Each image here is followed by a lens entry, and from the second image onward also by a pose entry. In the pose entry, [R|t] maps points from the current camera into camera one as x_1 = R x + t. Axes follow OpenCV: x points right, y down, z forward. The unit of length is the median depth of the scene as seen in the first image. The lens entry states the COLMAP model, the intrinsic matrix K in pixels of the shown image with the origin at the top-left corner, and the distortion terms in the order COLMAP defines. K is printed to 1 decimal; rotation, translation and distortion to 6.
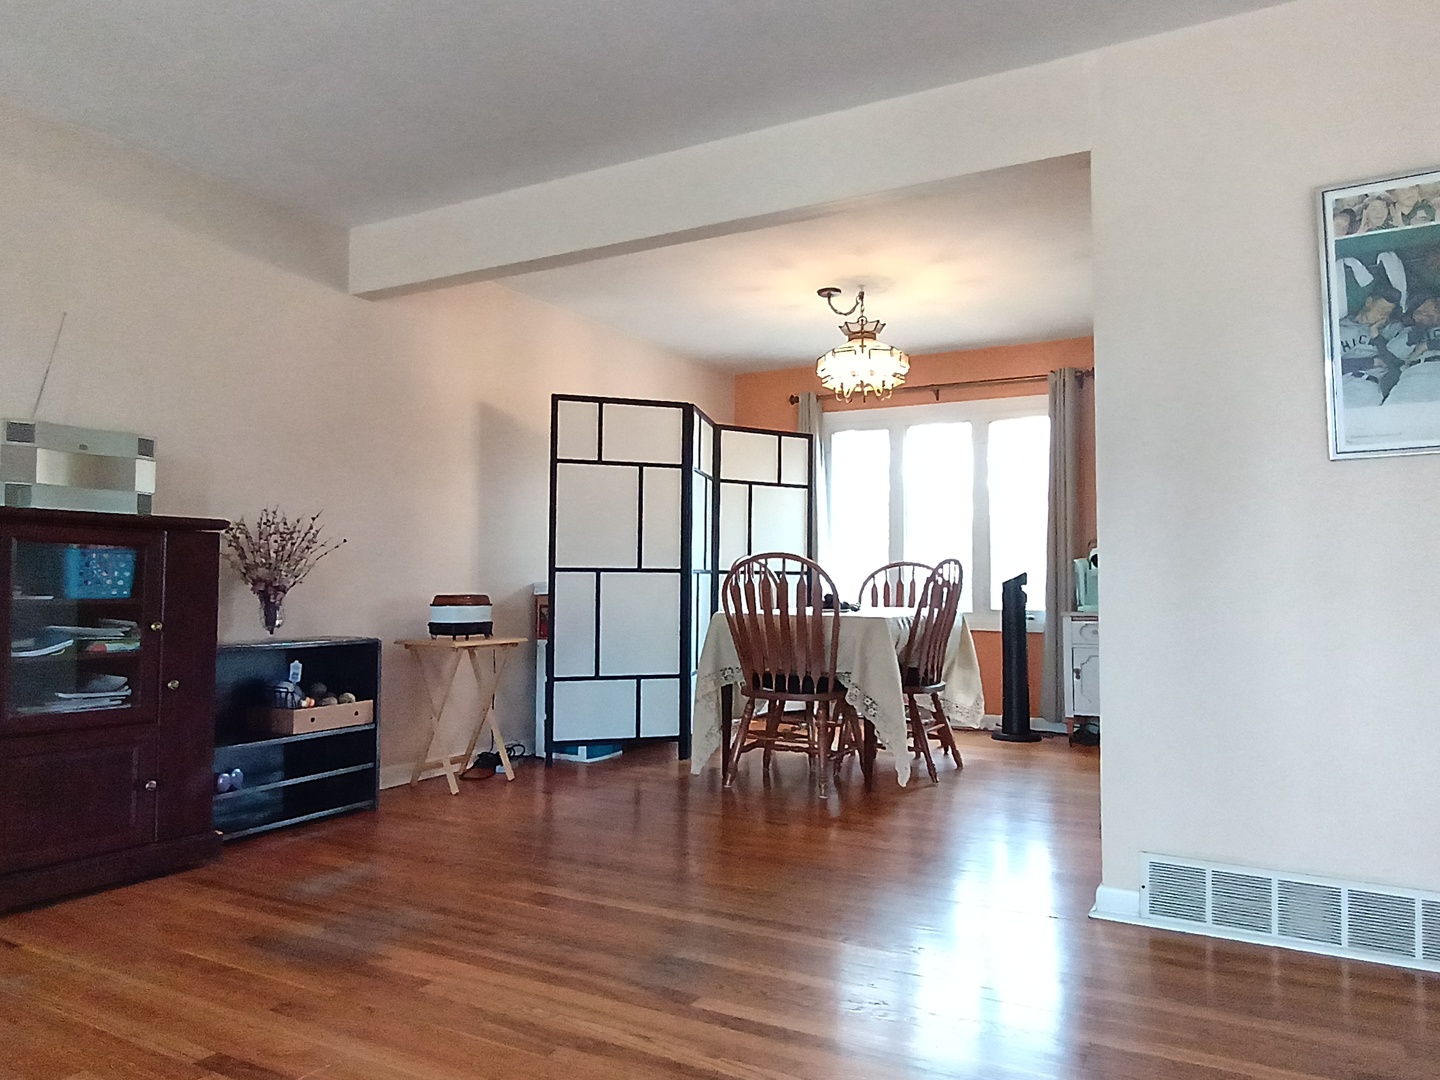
lens RADIAL K [[1023.7, 0, 720.0], [0, 1023.7, 540.0], [0, 0, 1]] dist [-0.041856, 0.000431]
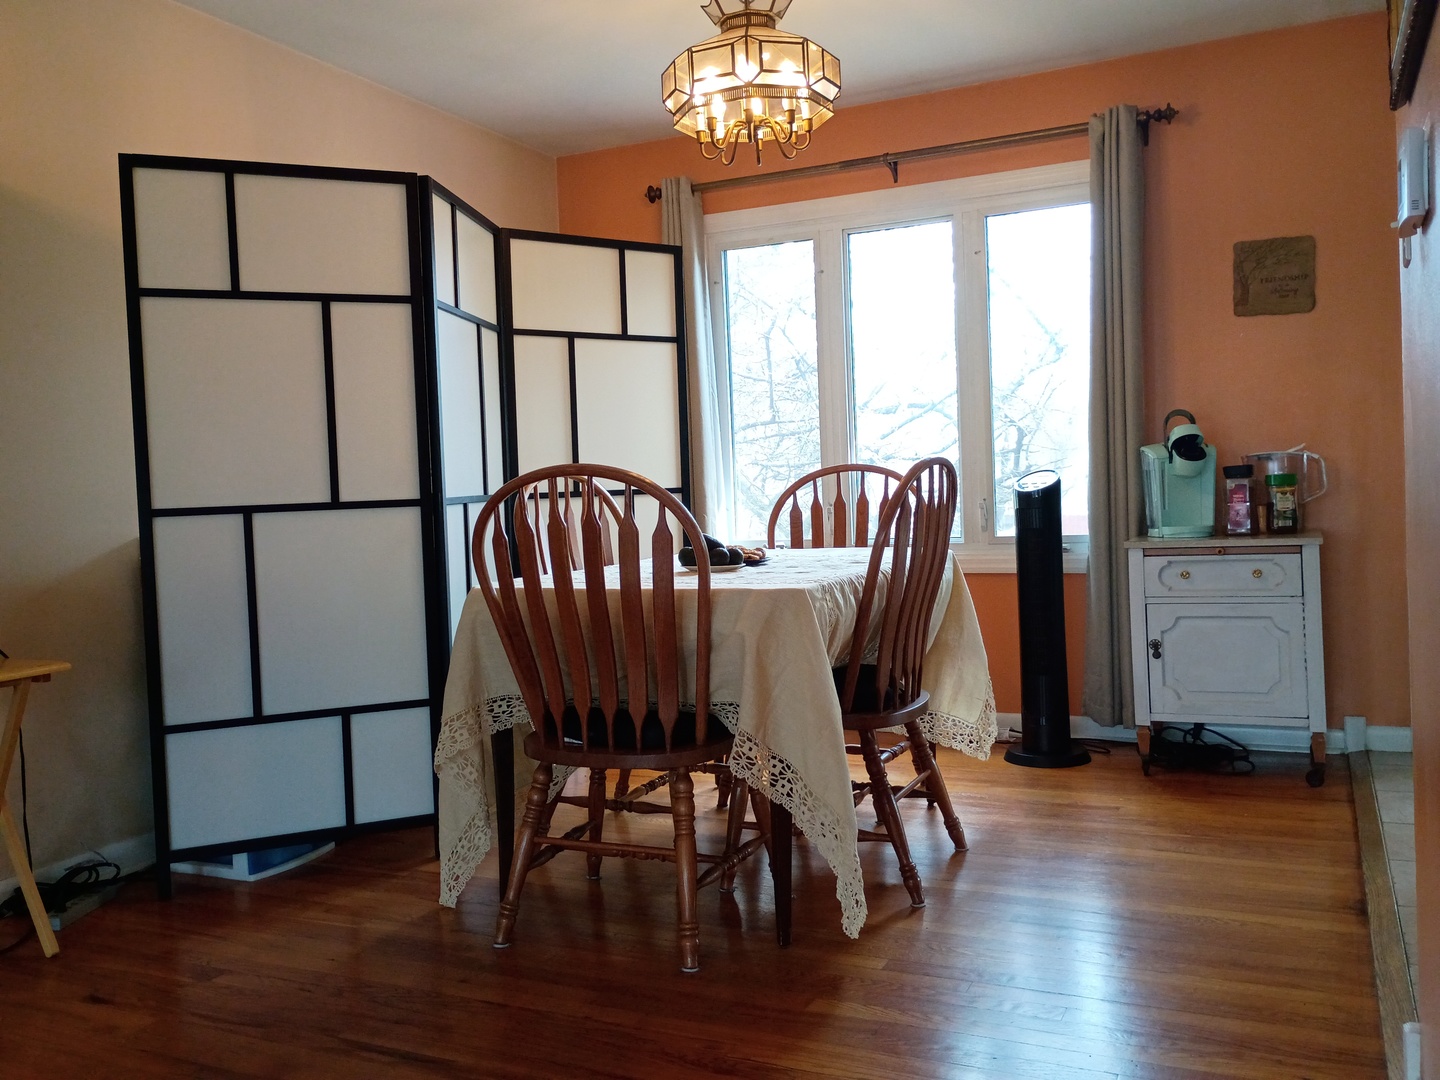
lens RADIAL K [[1264.7, 0, 720.0], [0, 1264.7, 540.0], [0, 0, 1]] dist [0.009062, 0.007115]
pose [[0.996564, -0.047122, 0.068111, 0.068899], [0.041233, 0.995491, 0.085423, 0.000437], [-0.071829, -0.082321, 0.994014, 0.346418]]
